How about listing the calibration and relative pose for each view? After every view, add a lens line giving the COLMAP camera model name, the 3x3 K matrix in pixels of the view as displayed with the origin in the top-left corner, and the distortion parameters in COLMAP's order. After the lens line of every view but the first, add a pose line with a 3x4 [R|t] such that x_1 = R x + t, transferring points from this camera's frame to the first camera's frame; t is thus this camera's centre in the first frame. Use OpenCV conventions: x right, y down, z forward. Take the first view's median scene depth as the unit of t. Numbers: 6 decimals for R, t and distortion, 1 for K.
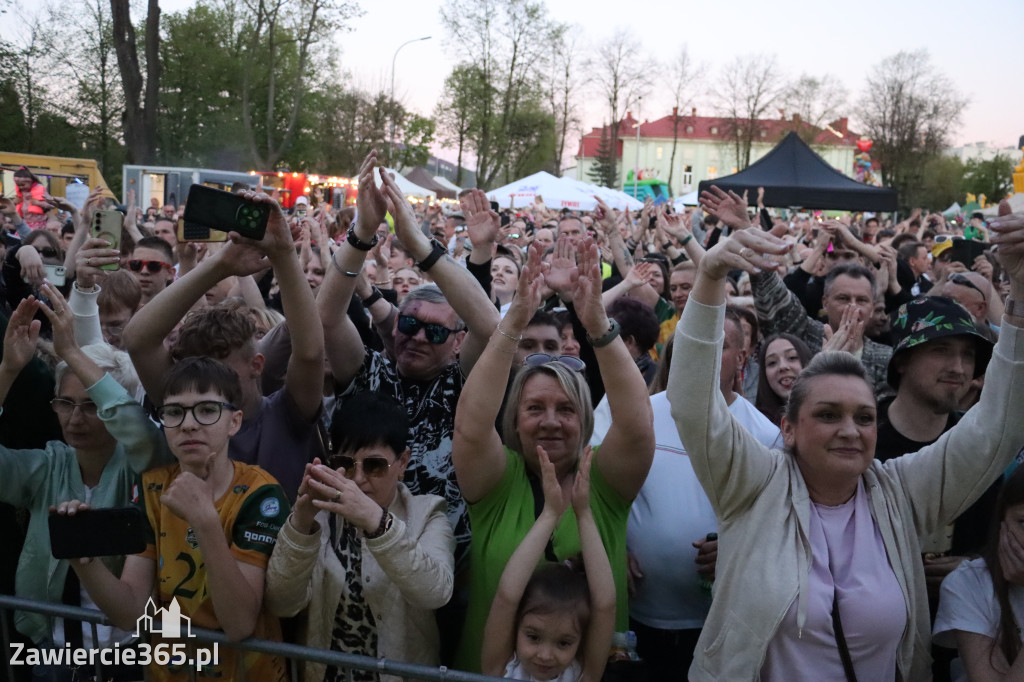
lens RADIAL K [[839.0, 0, 508.0], [0, 839.0, 348.0], [0, 0, 1]] dist [-0.182593, 0.153415]
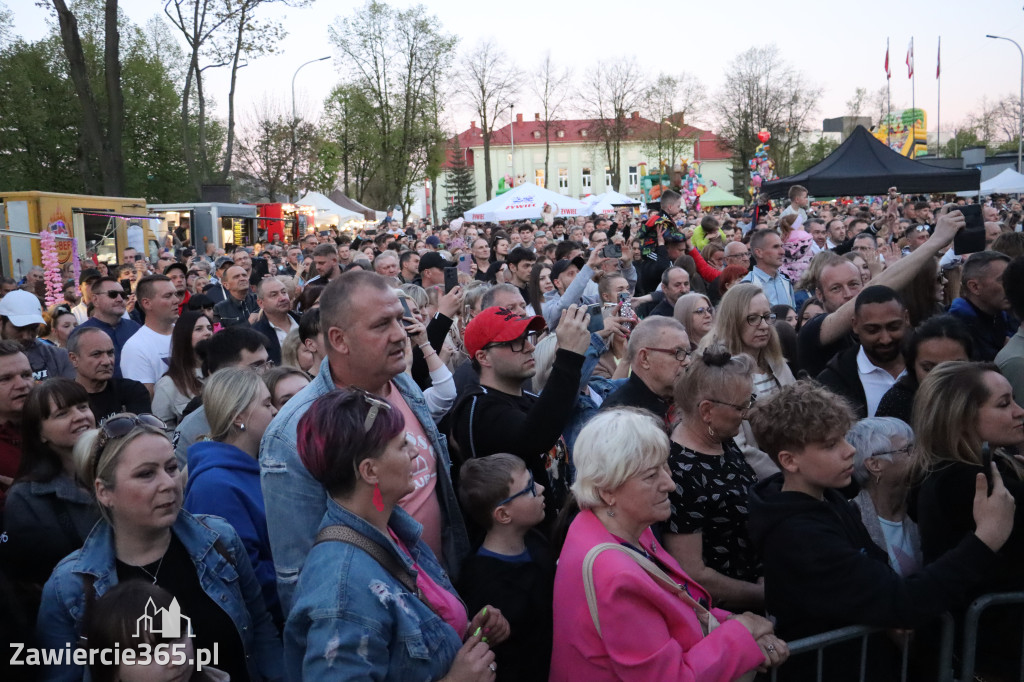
lens RADIAL K [[839.0, 0, 505.5], [0, 839.0, 341.9], [0, 0, 1]] dist [-0.182593, 0.153415]
pose [[0.973664, -0.111904, 0.198637, -0.081858], [0.116459, 0.993130, -0.011364, -0.004710], [-0.196001, 0.034198, 0.980007, 0.011598]]
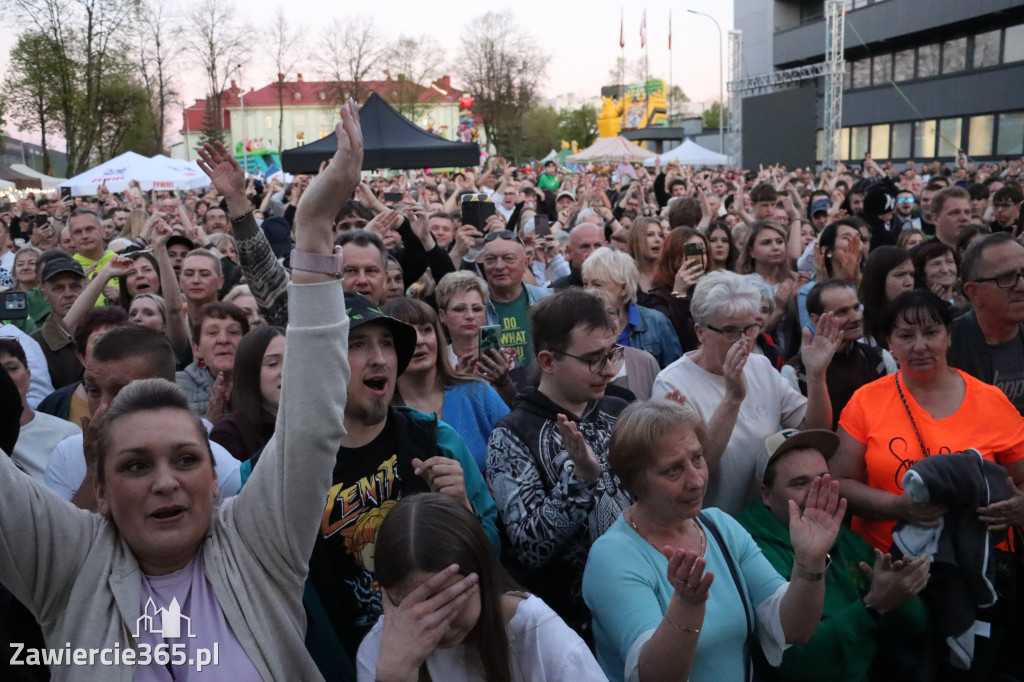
lens RADIAL K [[839.0, 0, 510.2], [0, 839.0, 344.7], [0, 0, 1]] dist [-0.182593, 0.153415]
pose [[0.900401, -0.145094, 0.410154, 0.009541], [0.130108, 0.989407, 0.064385, -0.000944], [-0.415151, -0.004608, 0.909741, 0.004285]]
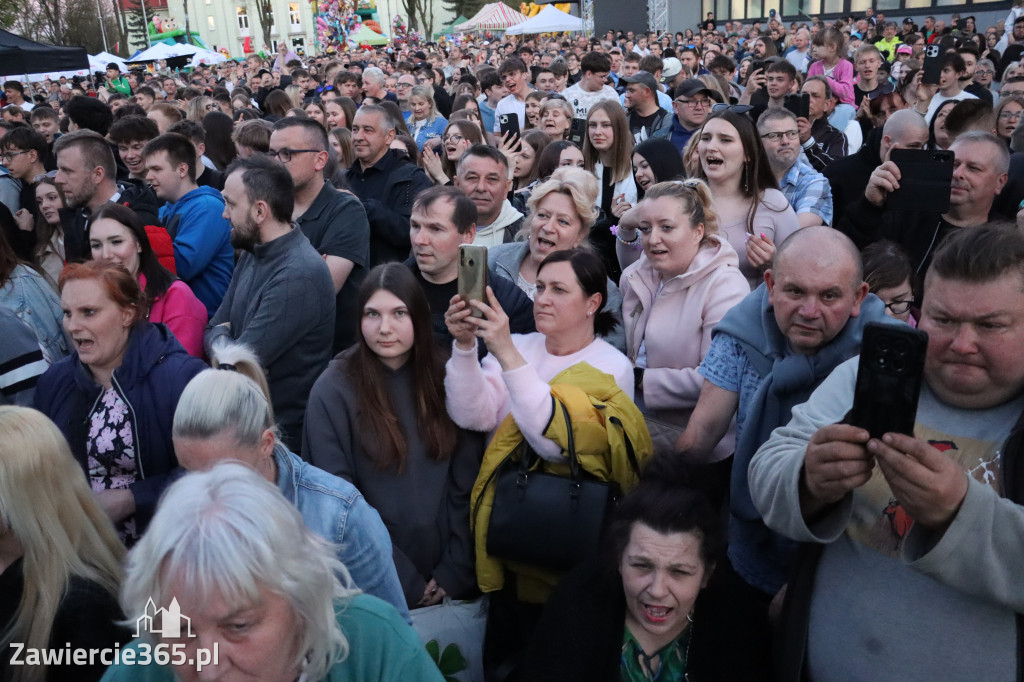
lens RADIAL K [[839.0, 0, 514.1], [0, 839.0, 360.9], [0, 0, 1]] dist [-0.182593, 0.153415]
pose [[0.901507, -0.239096, 0.360718, 0.118014], [0.161634, 0.959228, 0.231853, 0.004354], [-0.401446, -0.150713, 0.903397, -0.013977]]
